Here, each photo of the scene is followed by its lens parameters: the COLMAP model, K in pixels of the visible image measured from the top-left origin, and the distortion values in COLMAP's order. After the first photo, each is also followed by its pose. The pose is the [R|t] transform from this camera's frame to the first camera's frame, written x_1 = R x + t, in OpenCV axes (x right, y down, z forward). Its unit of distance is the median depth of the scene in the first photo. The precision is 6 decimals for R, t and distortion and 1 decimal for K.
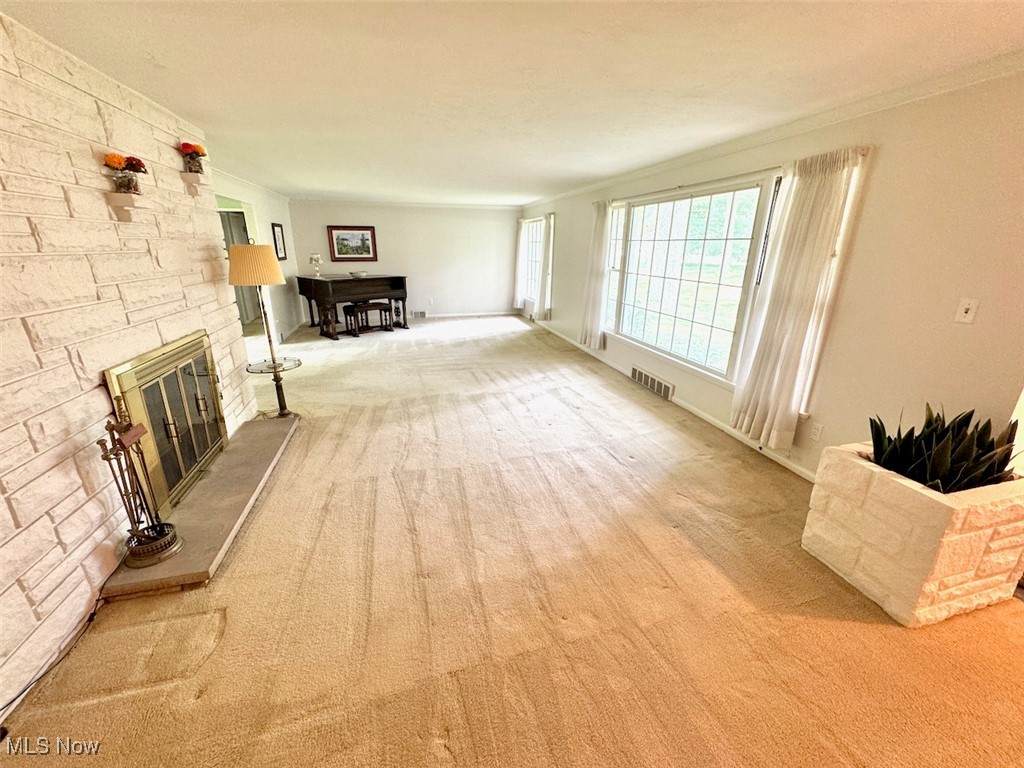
lens RADIAL K [[409.8, 0, 513.1], [0, 409.8, 382.1], [0, 0, 1]] dist [-0.003920, 0.000144]
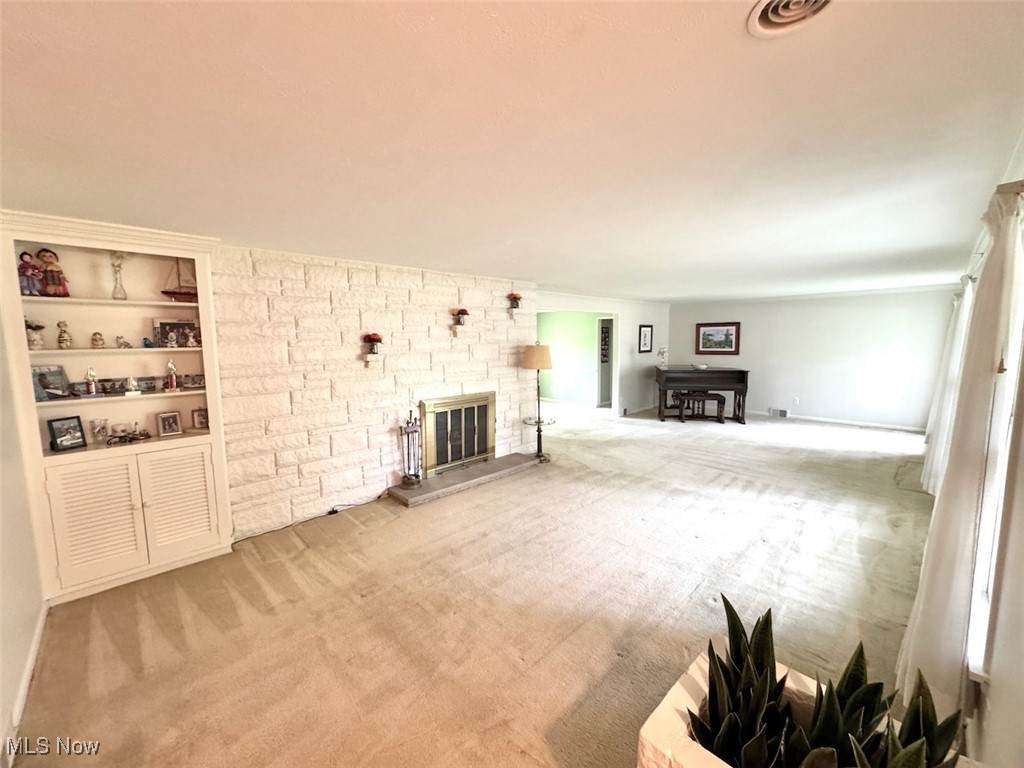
lens RADIAL K [[409.8, 0, 513.5], [0, 409.8, 384.0], [0, 0, 1]] dist [-0.003920, 0.000144]
pose [[0.481506, 0.083077, -0.872496, 0.492432], [-0.260005, 0.964223, -0.051678, -0.052053], [0.836988, 0.251737, 0.485880, 0.112109]]
